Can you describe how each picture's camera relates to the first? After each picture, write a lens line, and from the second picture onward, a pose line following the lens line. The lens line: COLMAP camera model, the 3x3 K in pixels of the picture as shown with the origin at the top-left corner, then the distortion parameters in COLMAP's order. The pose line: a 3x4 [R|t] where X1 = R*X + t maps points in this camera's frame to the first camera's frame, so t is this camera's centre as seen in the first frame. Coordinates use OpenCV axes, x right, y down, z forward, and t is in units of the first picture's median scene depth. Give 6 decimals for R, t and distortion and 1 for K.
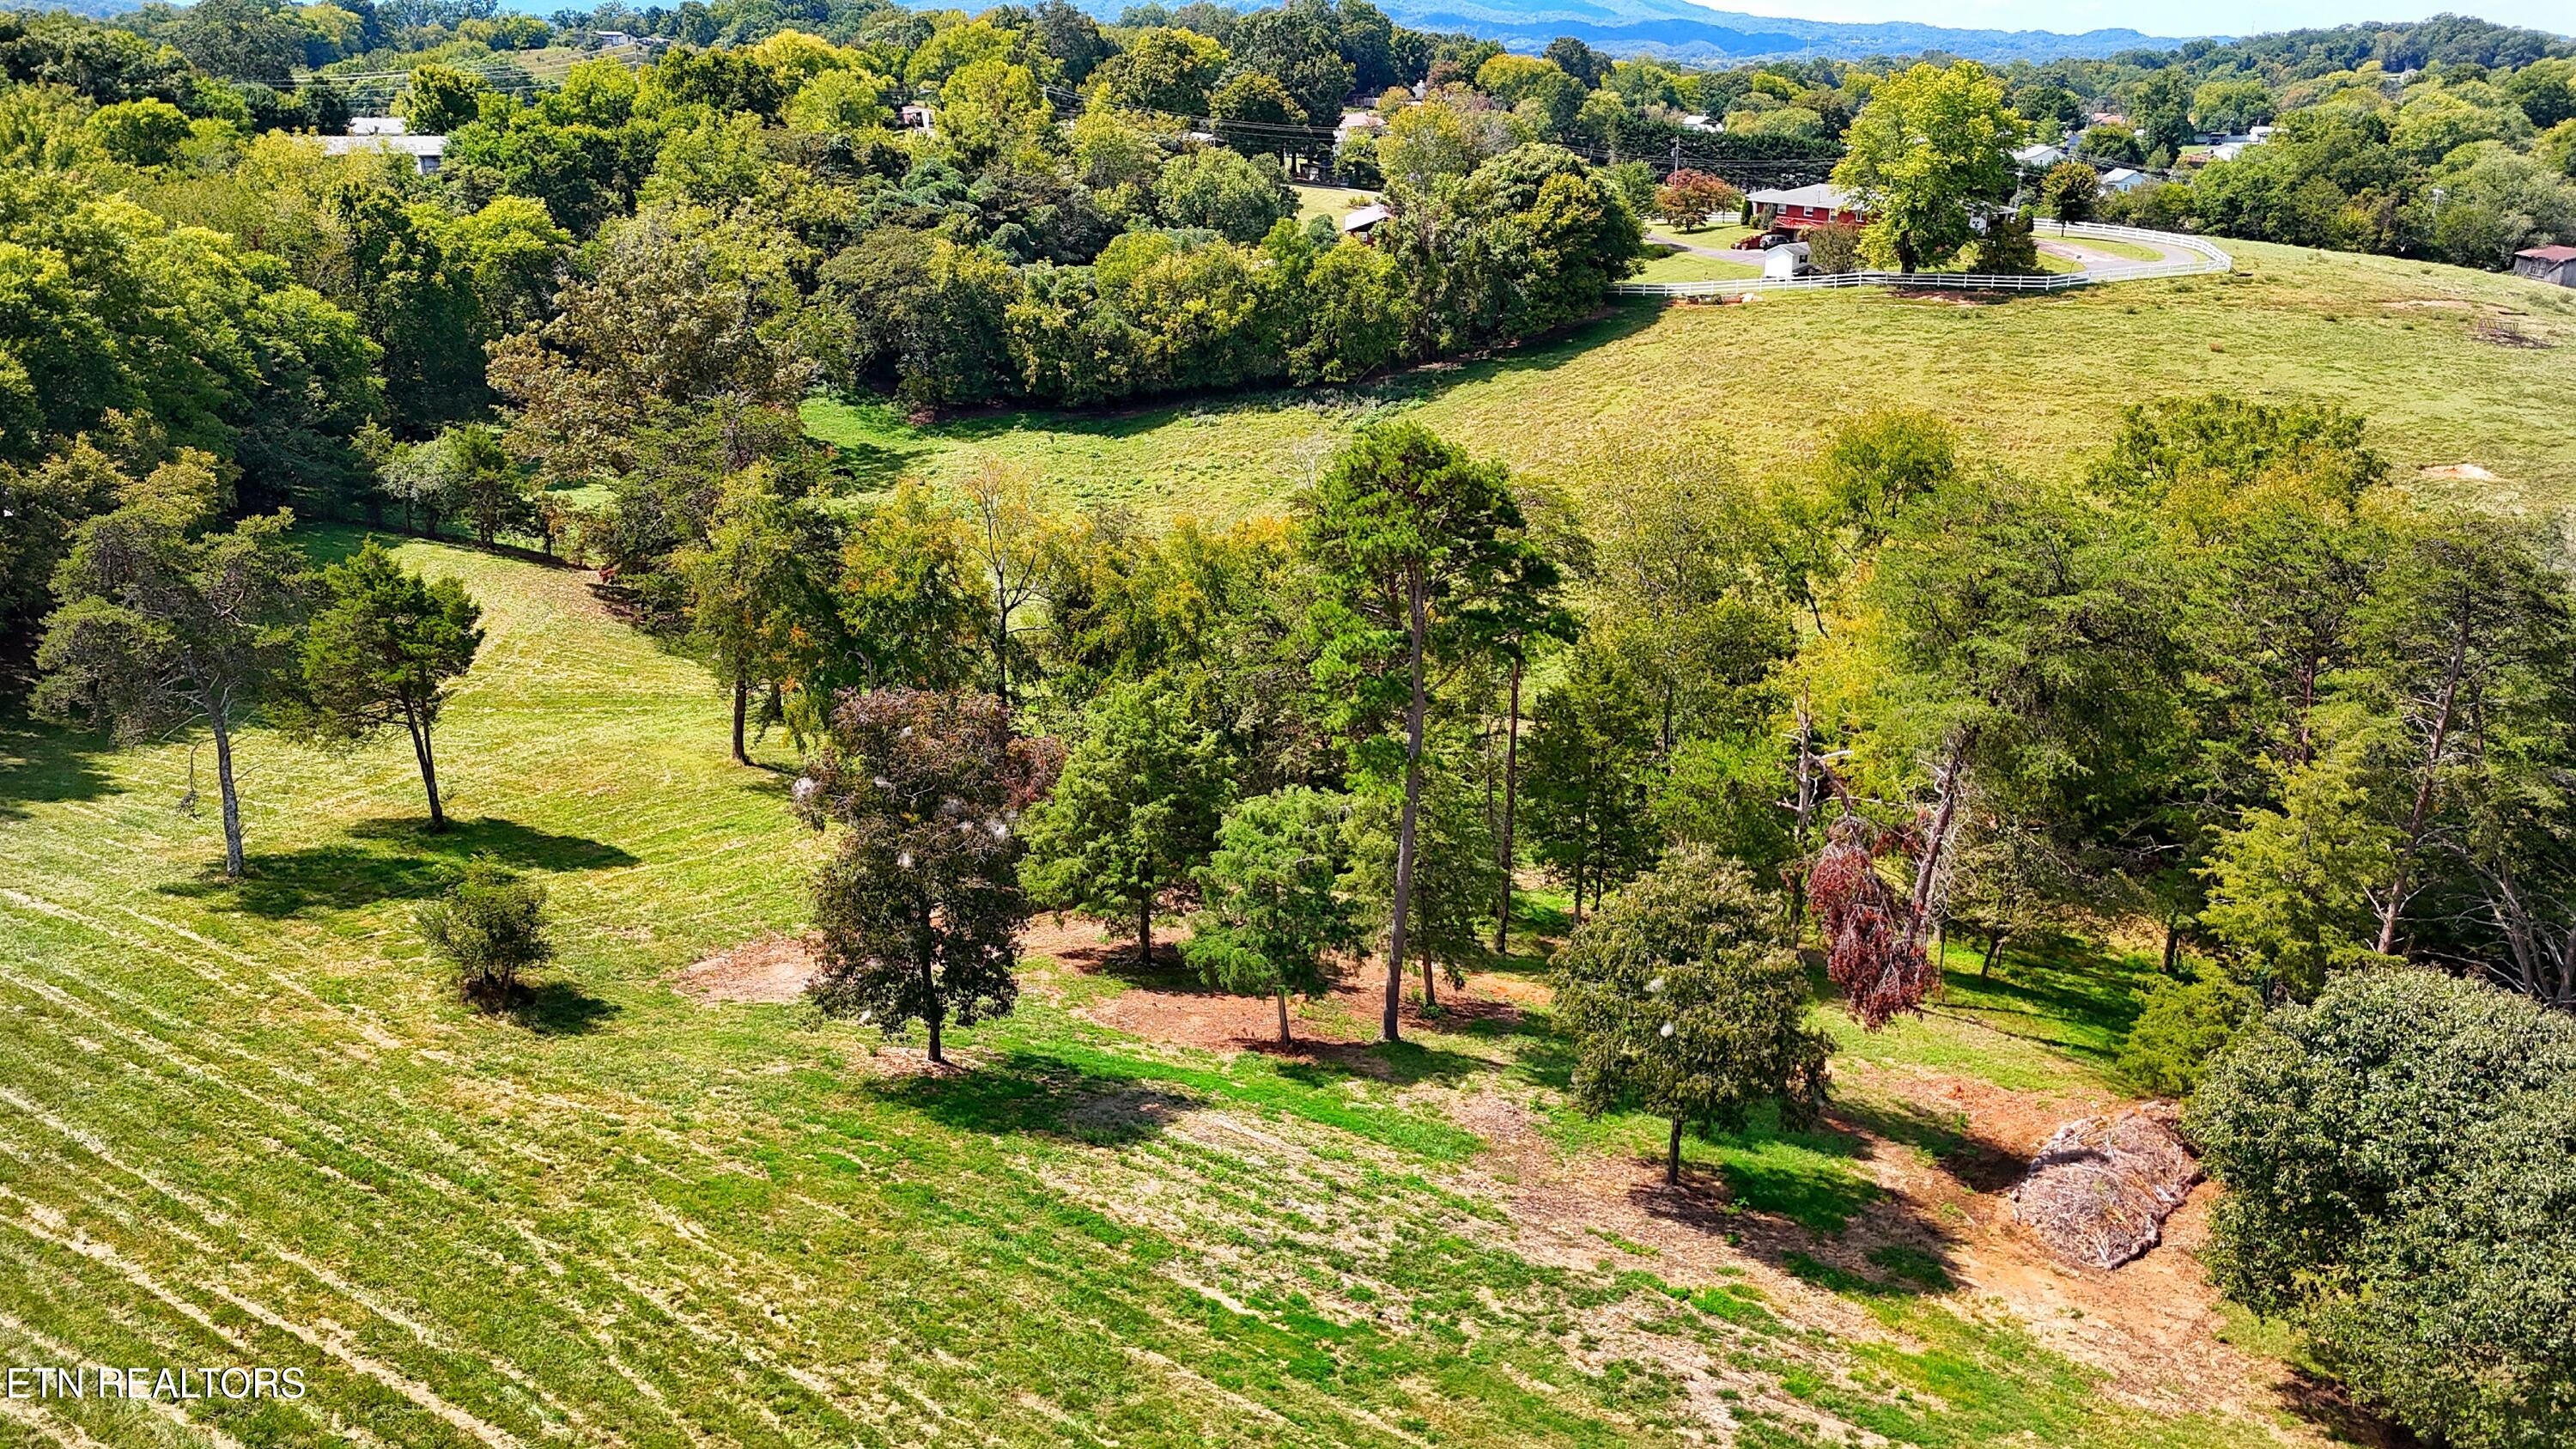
lens RADIAL K [[1912.1, 0, 1298.9], [0, 1912.1, 724.1], [0, 0, 1]] dist [0.078794, -0.075021]
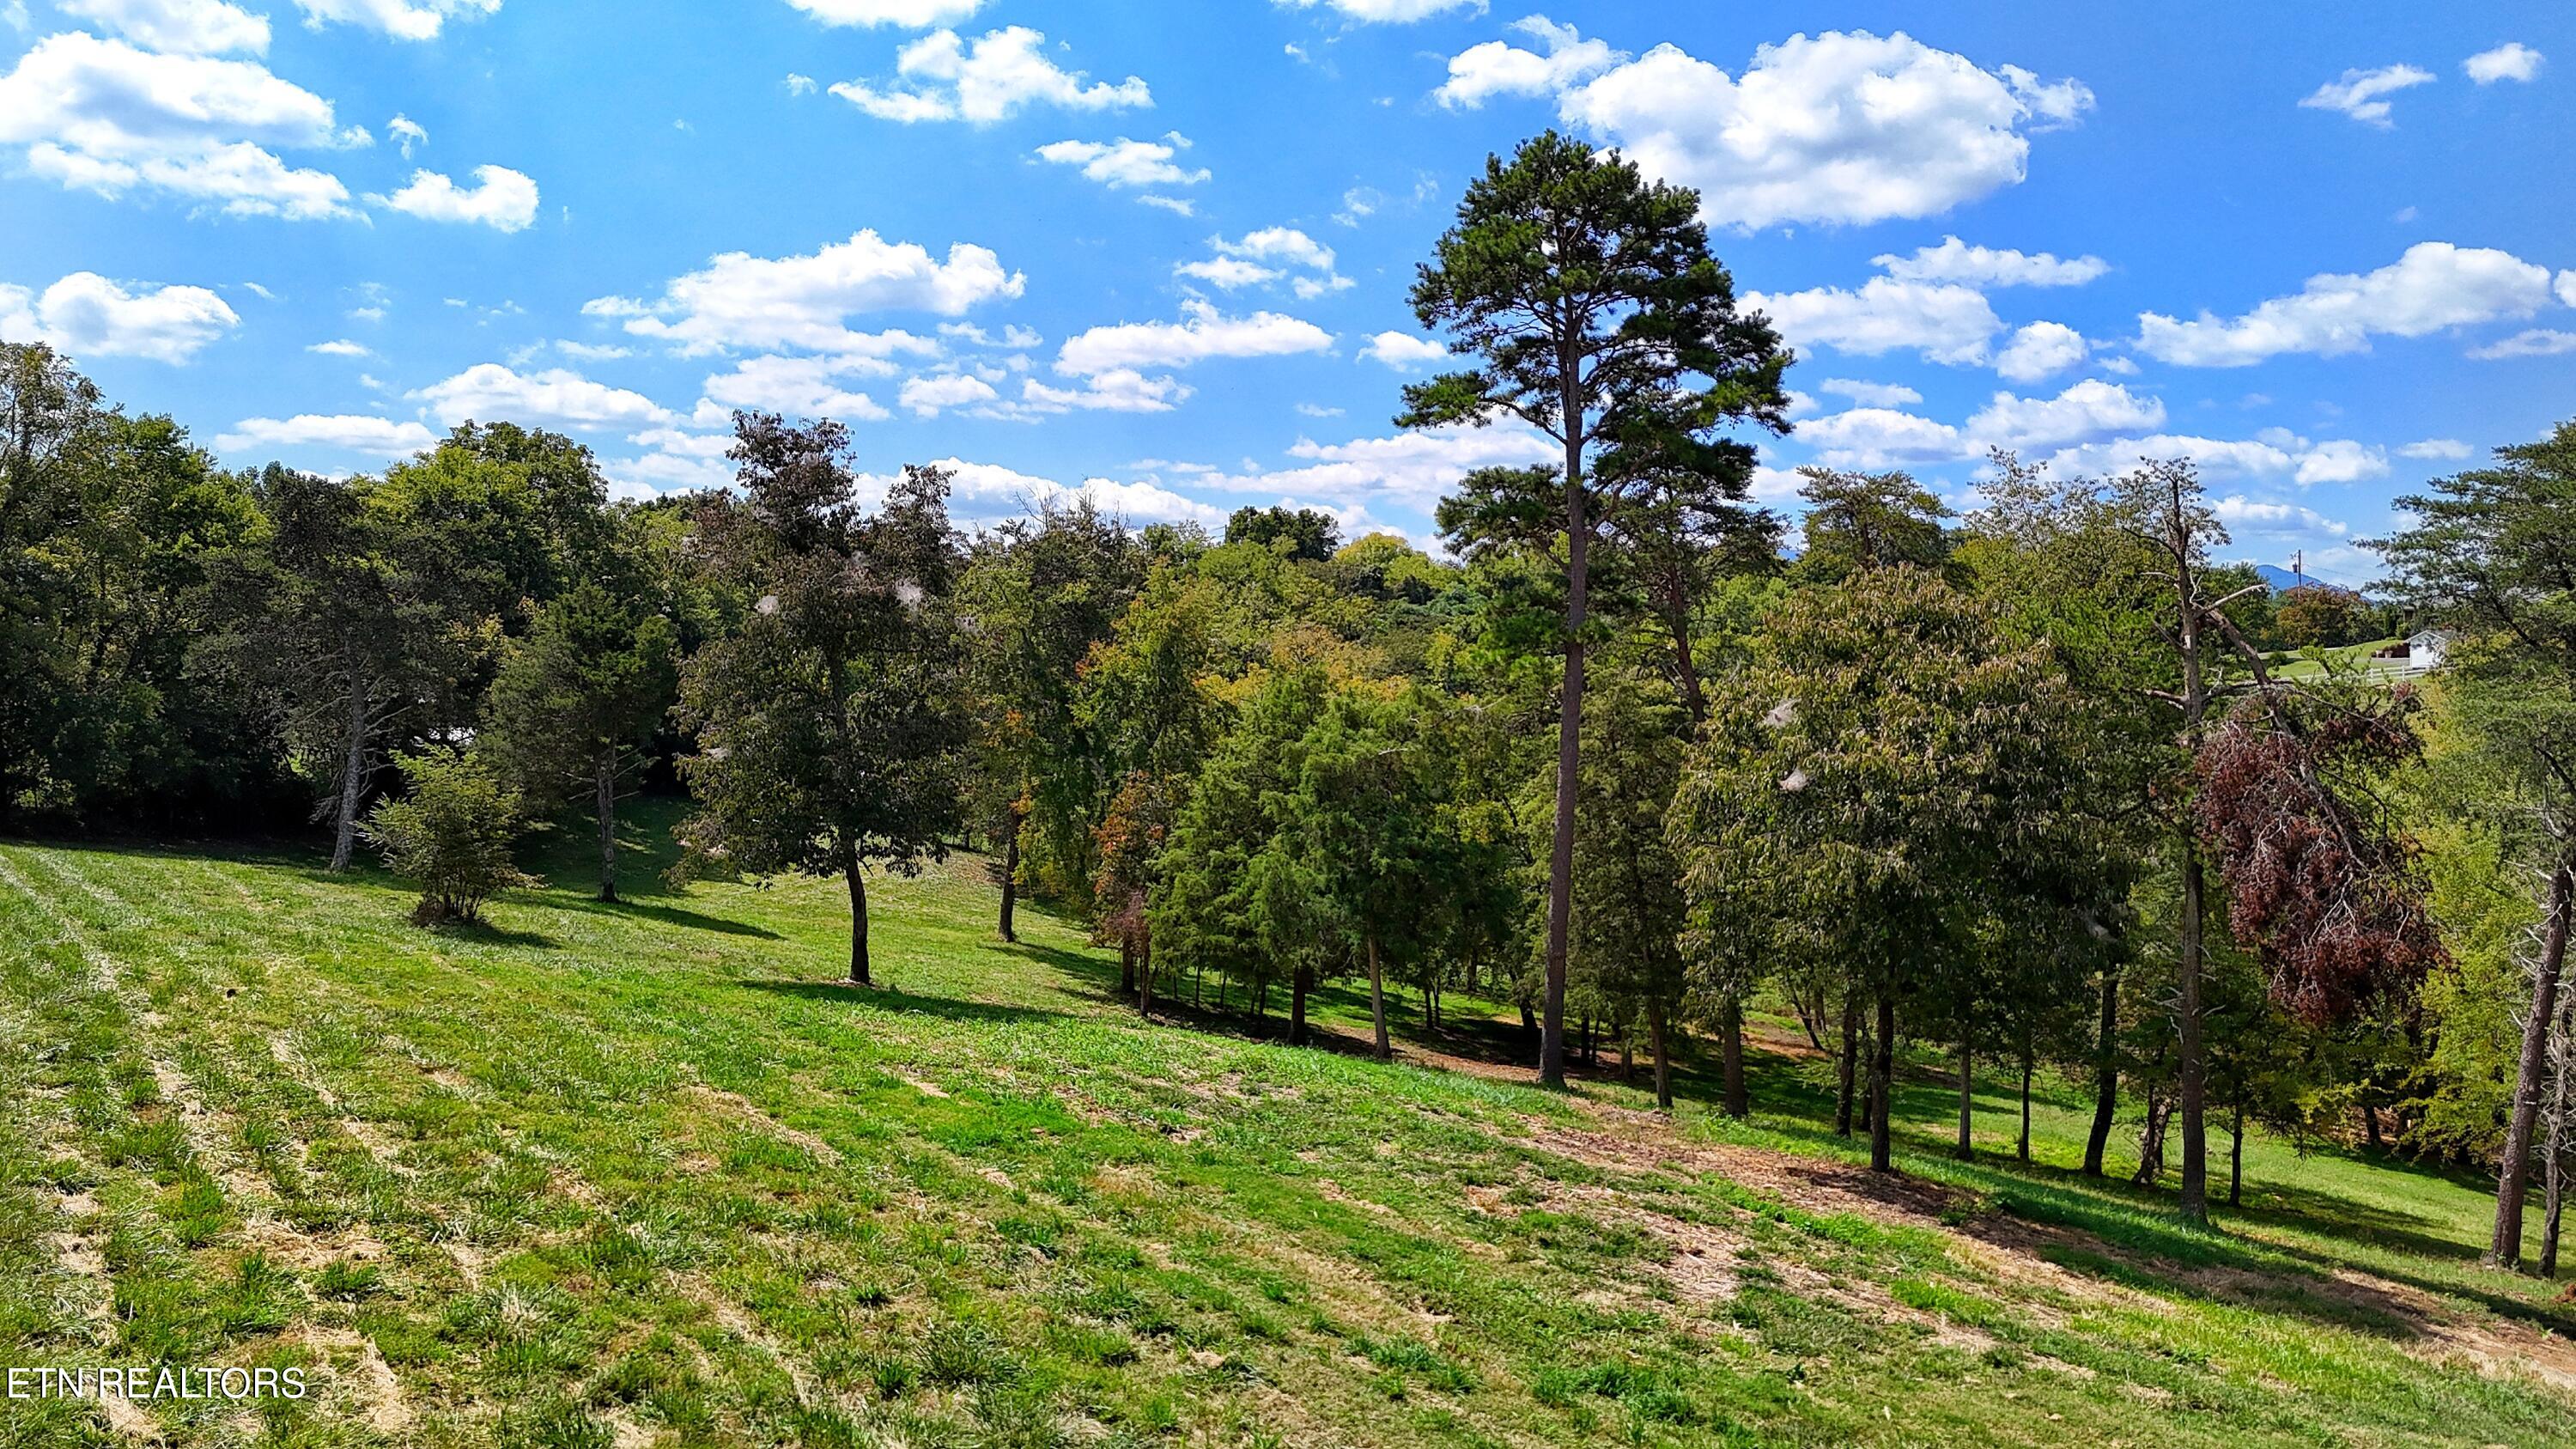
lens RADIAL K [[1912.1, 0, 1283.0], [0, 1912.1, 708.8], [0, 0, 1]] dist [0.078794, -0.075021]
pose [[0.945930, 0.000493, -0.324371, 0.812580], [-0.098650, 0.953067, -0.286236, 1.105142], [0.309006, 0.302758, 0.901583, 1.493213]]
